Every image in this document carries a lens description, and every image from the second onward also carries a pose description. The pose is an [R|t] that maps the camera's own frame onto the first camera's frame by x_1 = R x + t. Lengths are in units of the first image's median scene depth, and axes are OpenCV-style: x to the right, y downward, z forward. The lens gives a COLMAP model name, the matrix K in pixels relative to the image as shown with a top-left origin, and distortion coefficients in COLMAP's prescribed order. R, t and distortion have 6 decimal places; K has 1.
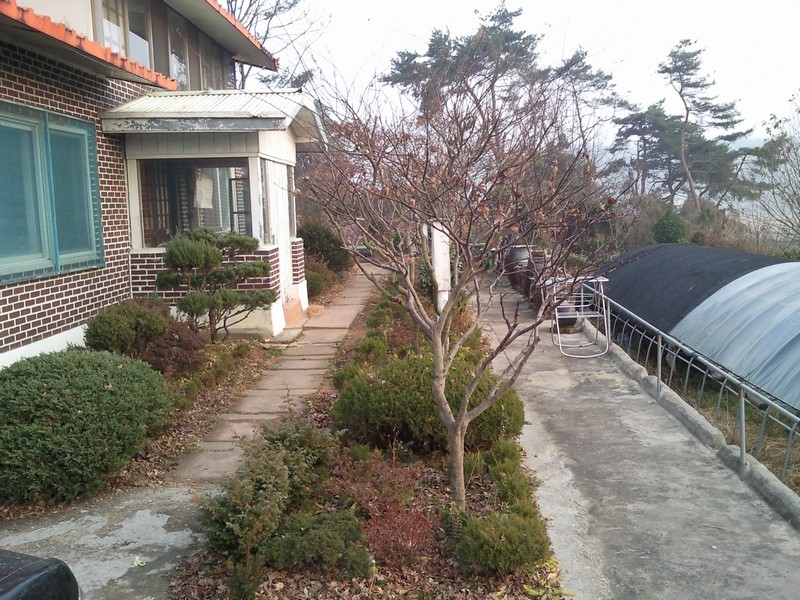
lens RADIAL K [[781.0, 0, 400.0], [0, 781.0, 300.0], [0, 0, 1]] dist [-0.001973, -0.012539]
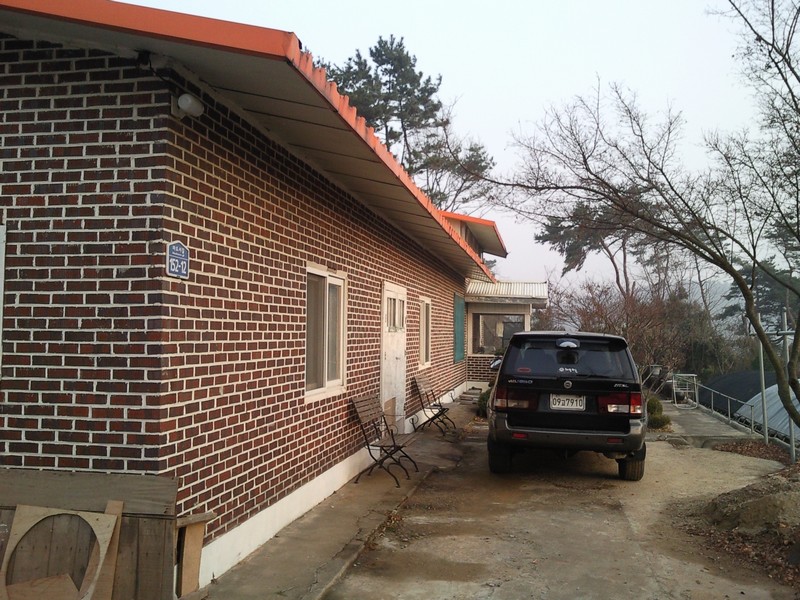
lens RADIAL K [[781.0, 0, 400.0], [0, 781.0, 300.0], [0, 0, 1]] dist [-0.001973, -0.012539]
pose [[0.988348, 0.031468, -0.148924, -0.046282], [-0.055405, 0.985653, -0.159434, 0.030000], [0.141771, 0.165827, 0.975911, -0.247485]]
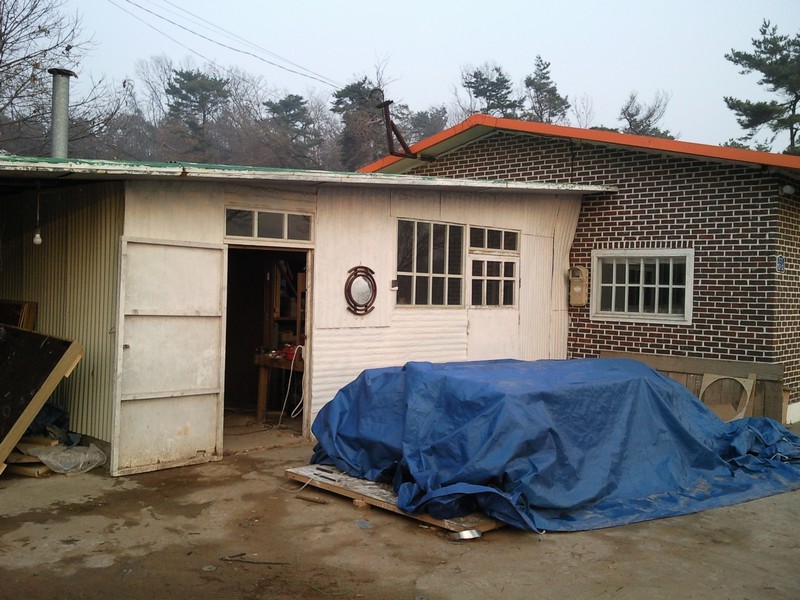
lens RADIAL K [[766.4, 0, 412.6], [0, 766.4, 298.5], [0, 0, 1]] dist [-0.000576, -0.033966]
pose [[0.744186, 0.056538, -0.665576, -0.029629], [-0.128577, 0.989903, -0.059675, 0.041962], [0.655481, 0.129987, 0.743941, -0.348345]]
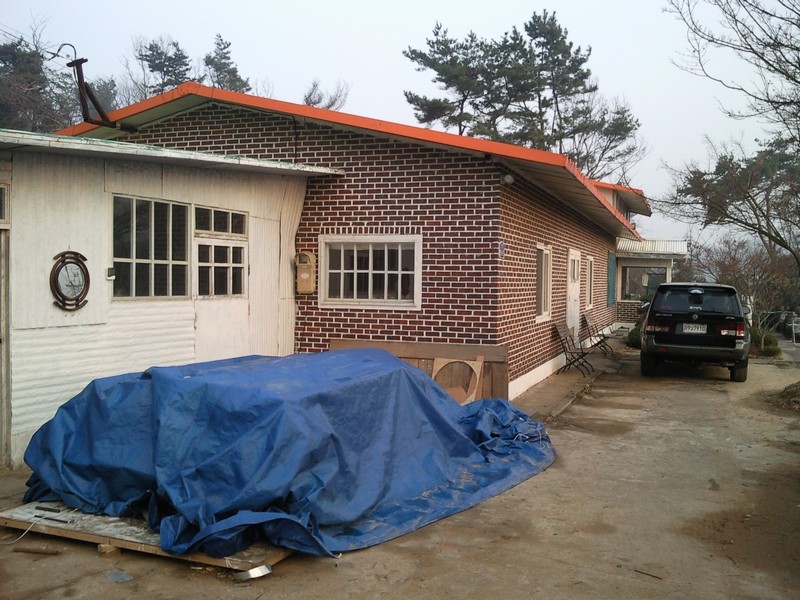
lens RADIAL K [[759.1, 0, 400.0], [0, 759.1, 300.0], [0, 0, 1]] dist [0.052025, -0.228290]
pose [[0.946617, 0.051478, -0.318225, -0.047748], [-0.081104, 0.993445, -0.080550, 0.041380], [0.311992, 0.102059, 0.944587, -0.342499]]
